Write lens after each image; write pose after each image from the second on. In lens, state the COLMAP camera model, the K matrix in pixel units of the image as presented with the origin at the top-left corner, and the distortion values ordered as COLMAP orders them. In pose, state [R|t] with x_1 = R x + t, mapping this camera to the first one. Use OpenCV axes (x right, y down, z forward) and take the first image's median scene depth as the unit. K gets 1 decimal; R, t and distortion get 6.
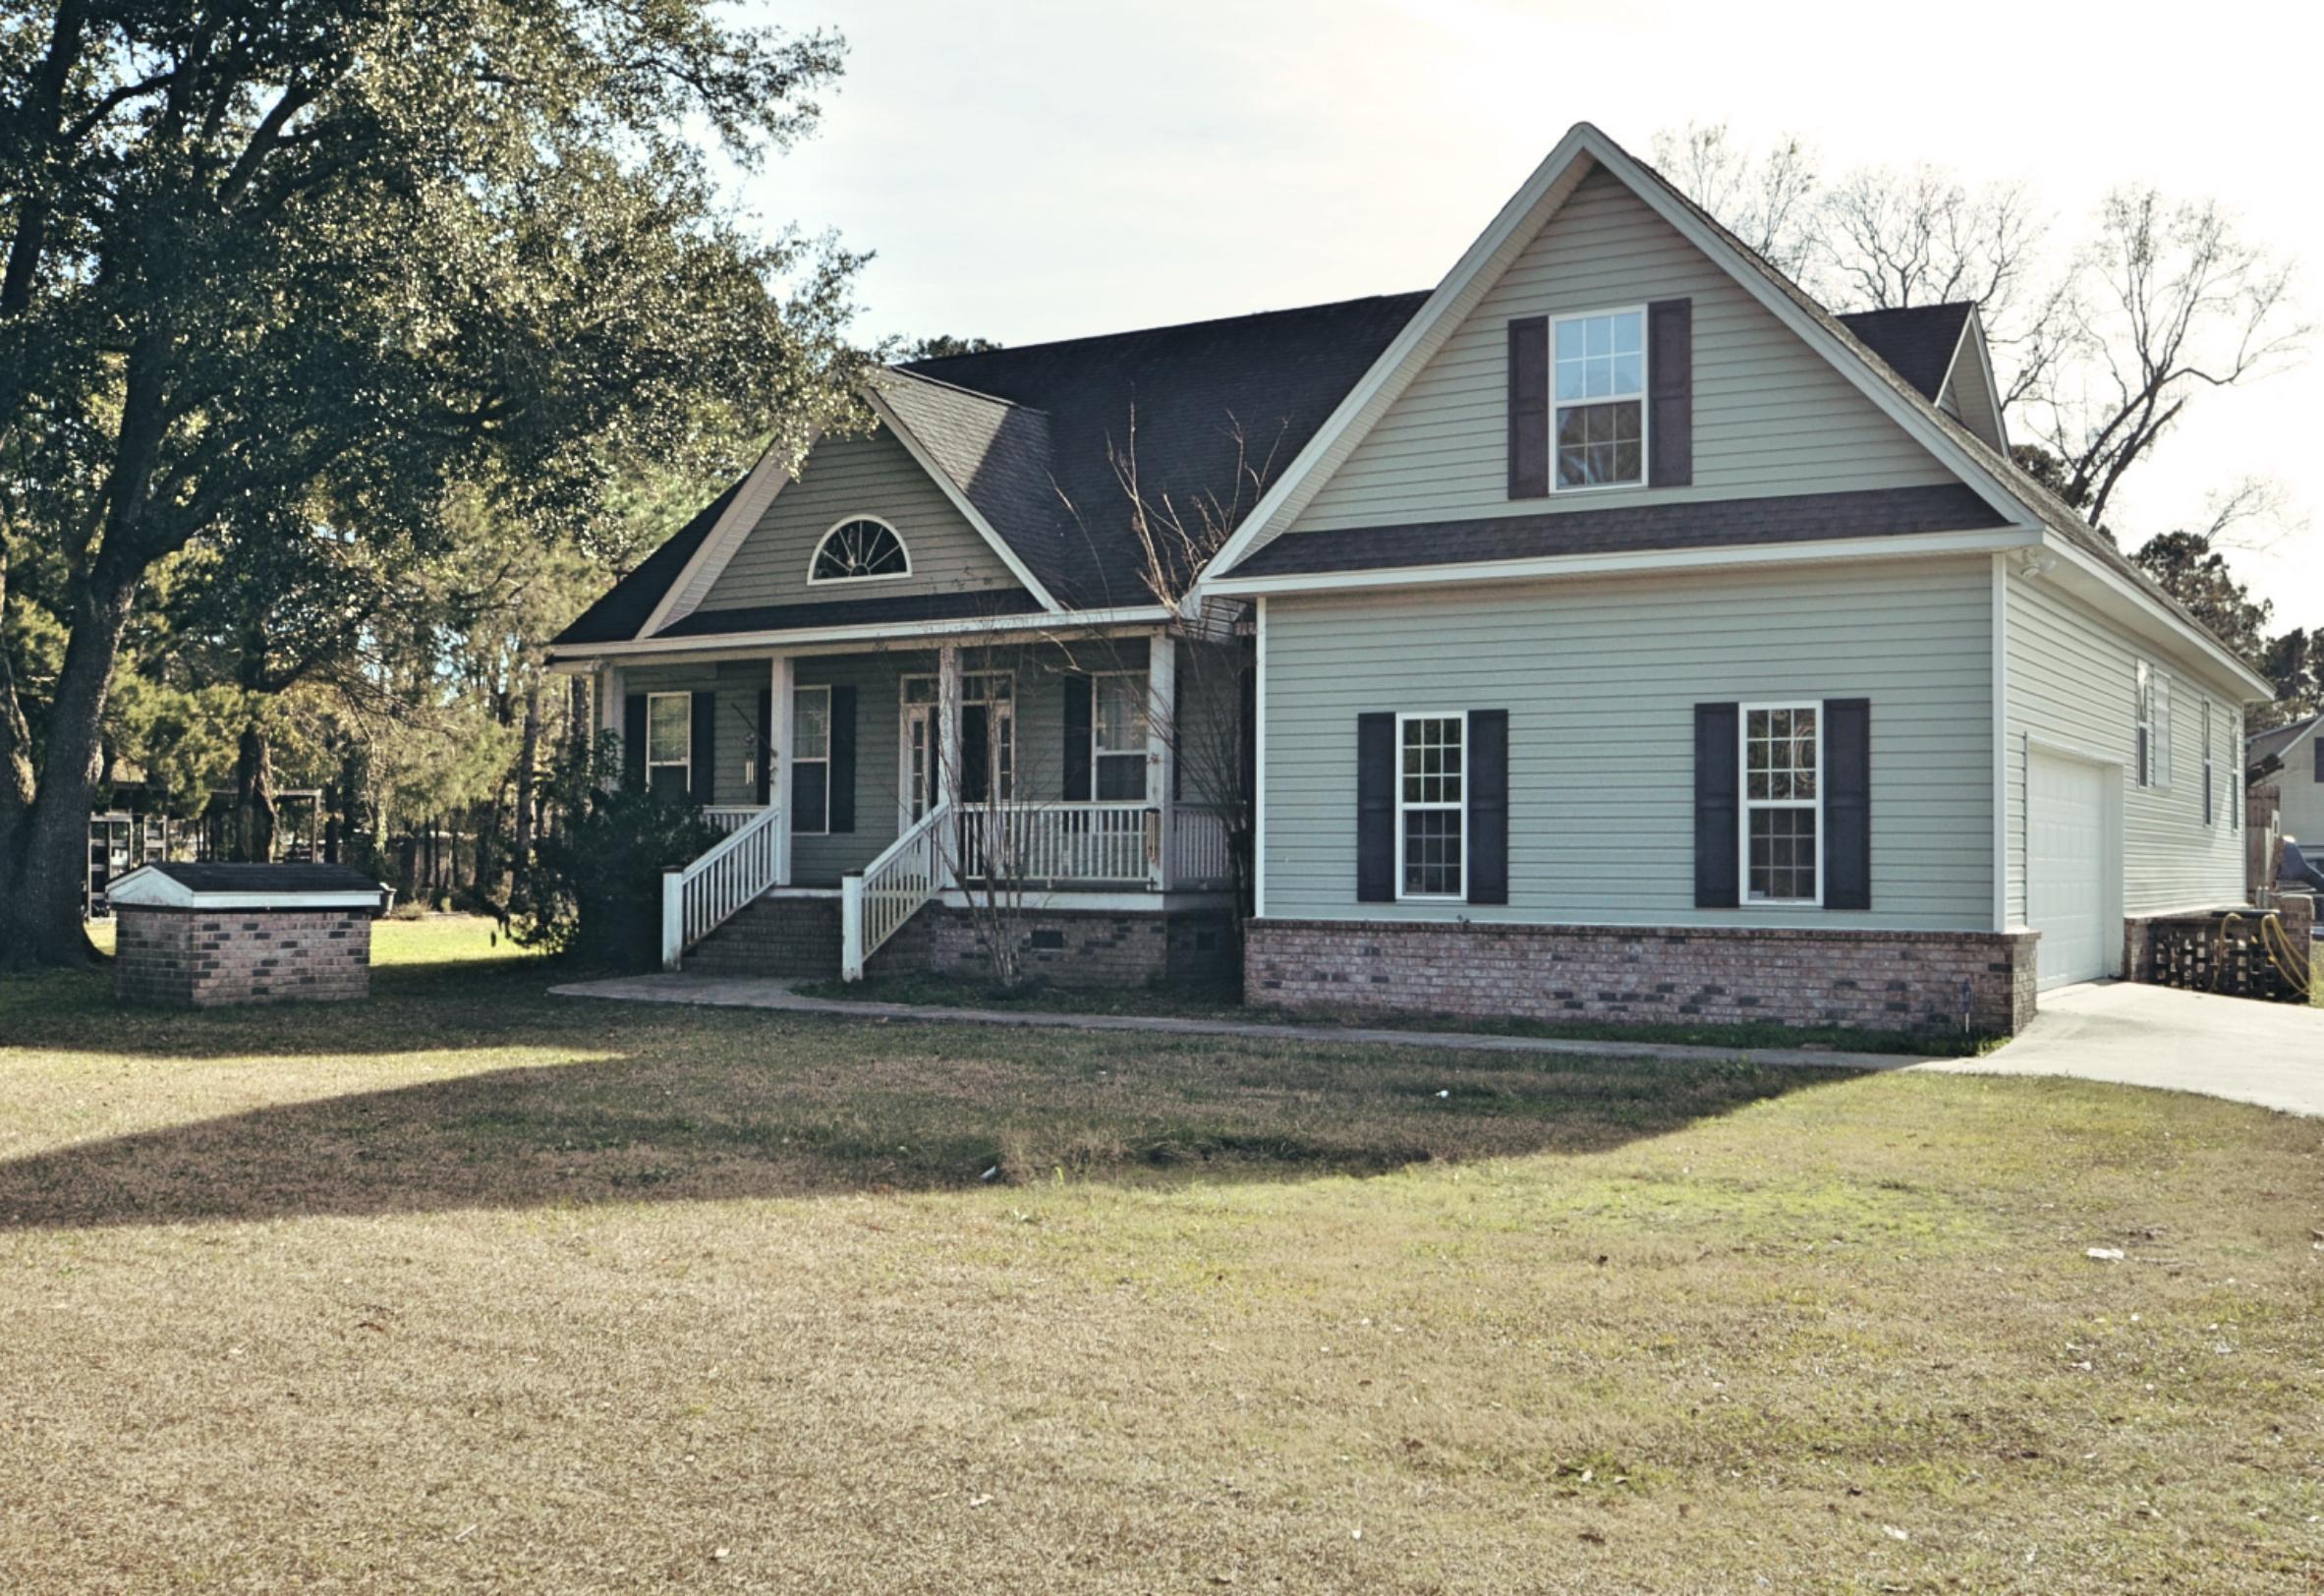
lens RADIAL K [[2237.0, 0, 1162.0], [0, 2237.0, 798.0], [0, 0, 1]] dist [-0.001152, -0.003401]
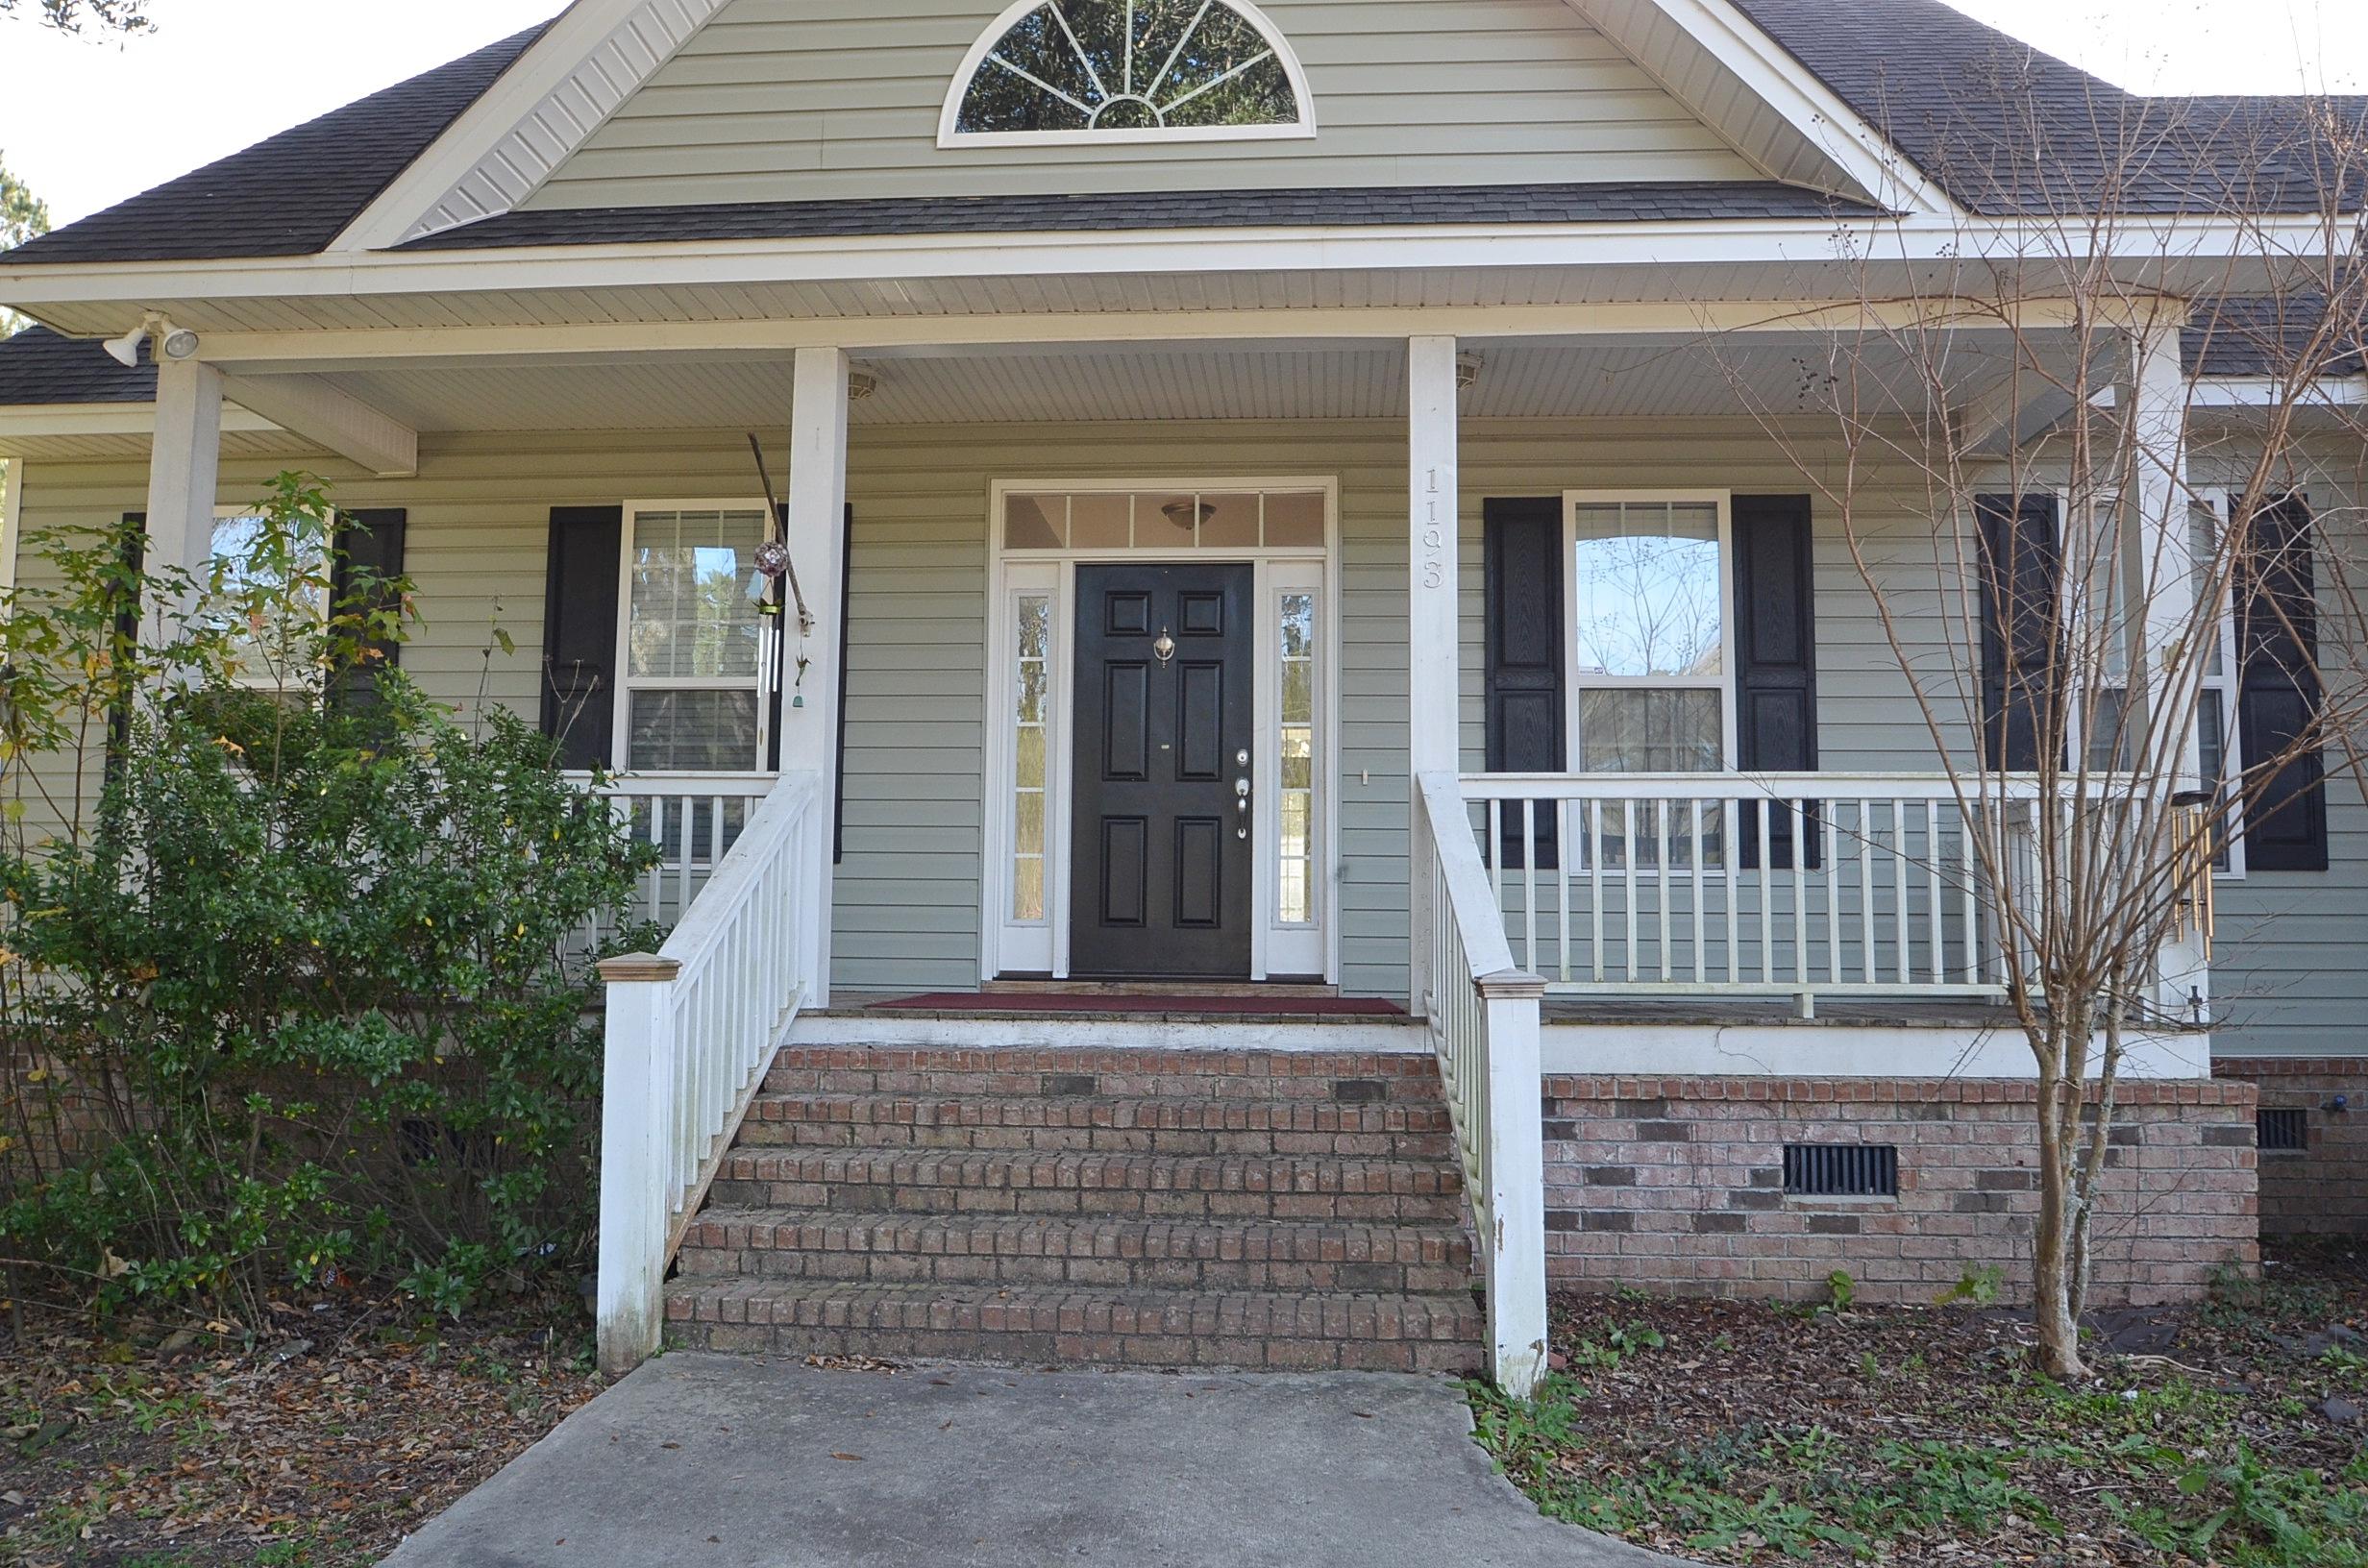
lens RADIAL K [[1783.9, 0, 1184.0], [0, 1783.9, 784.0], [0, 0, 1]] dist [-0.055920, 0.000630]
pose [[0.884151, 0.044235, 0.465102, -0.324629], [-0.016635, 0.997857, -0.063282, 0.027853], [-0.466904, 0.048213, 0.882992, 0.968787]]
